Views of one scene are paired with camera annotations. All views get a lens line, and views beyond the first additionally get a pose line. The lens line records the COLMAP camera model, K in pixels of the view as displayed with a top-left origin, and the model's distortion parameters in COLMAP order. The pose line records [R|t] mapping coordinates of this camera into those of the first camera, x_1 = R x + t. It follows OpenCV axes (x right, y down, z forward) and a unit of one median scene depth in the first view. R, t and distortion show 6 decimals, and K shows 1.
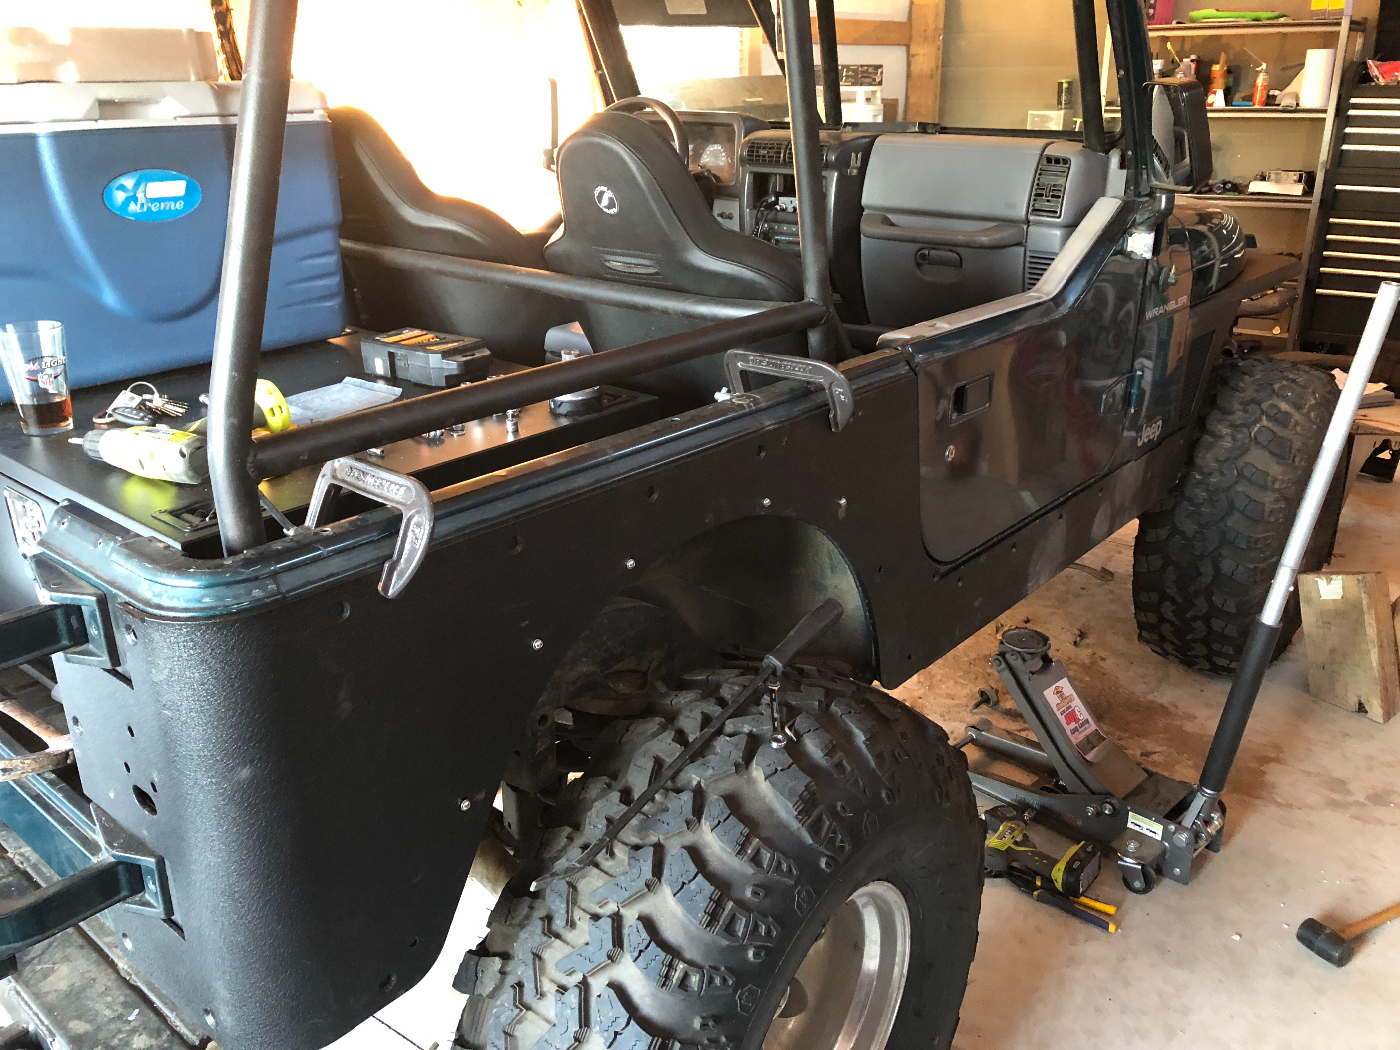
lens RADIAL K [[1138.6, 0, 706.9], [0, 1138.6, 521.9], [0, 0, 1]] dist [0.030220, -0.004878]
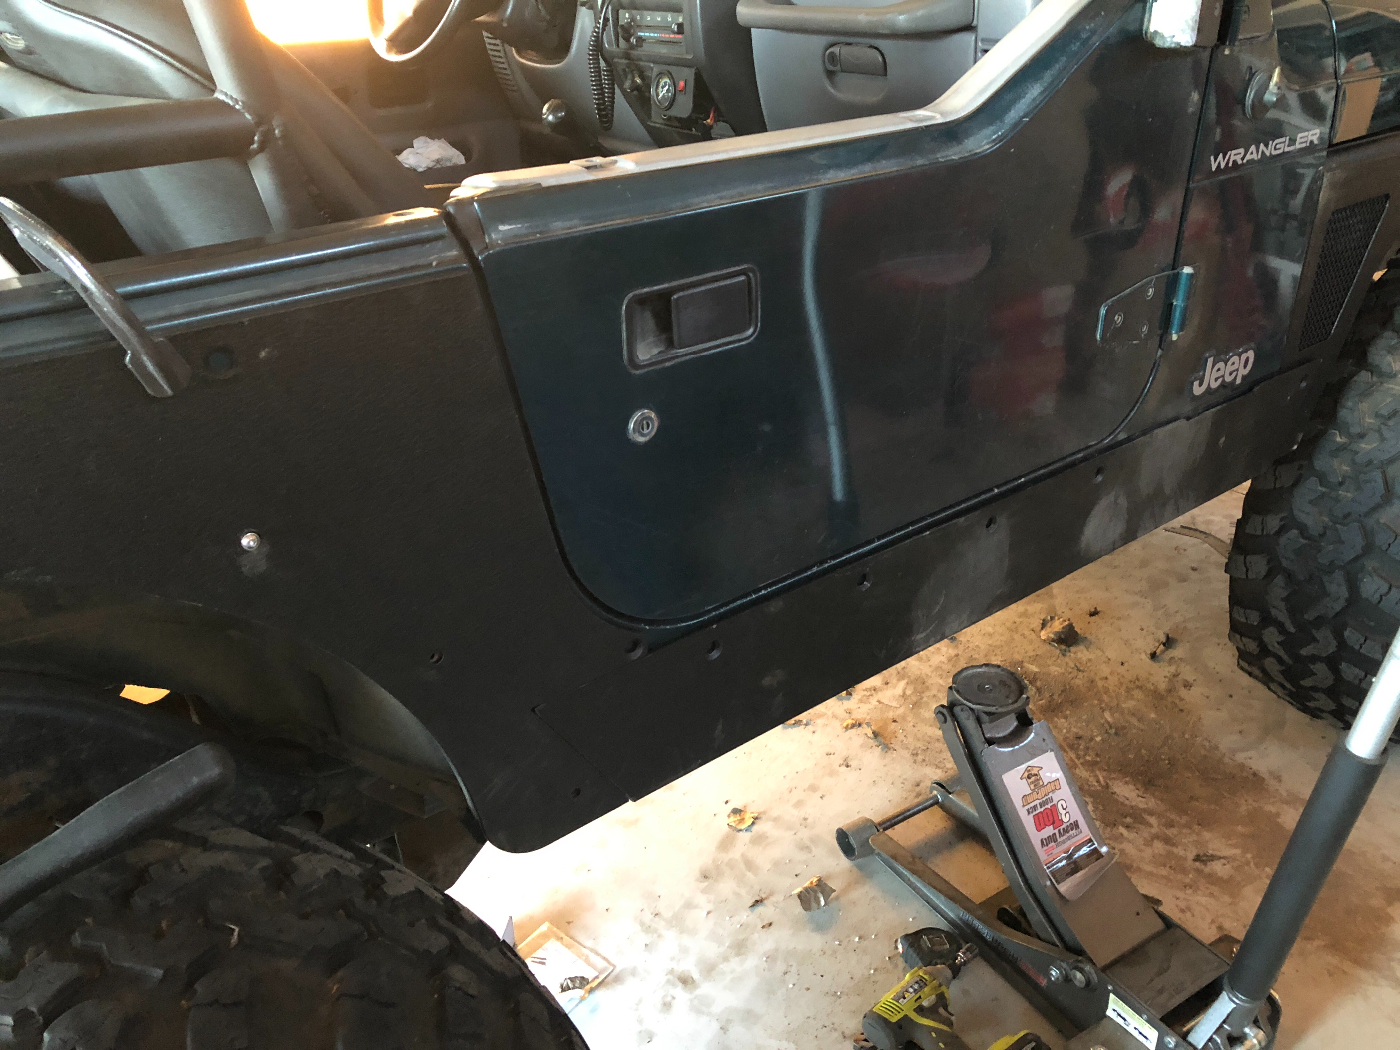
lens RADIAL K [[1138.6, 0, 696.0], [0, 1138.6, 517.0], [0, 0, 1]] dist [0.030220, -0.004878]
pose [[0.977019, 0.073711, -0.200003, 0.243413], [-0.051615, 0.992192, 0.113534, -0.056230], [0.206811, -0.100602, 0.973195, 0.360624]]
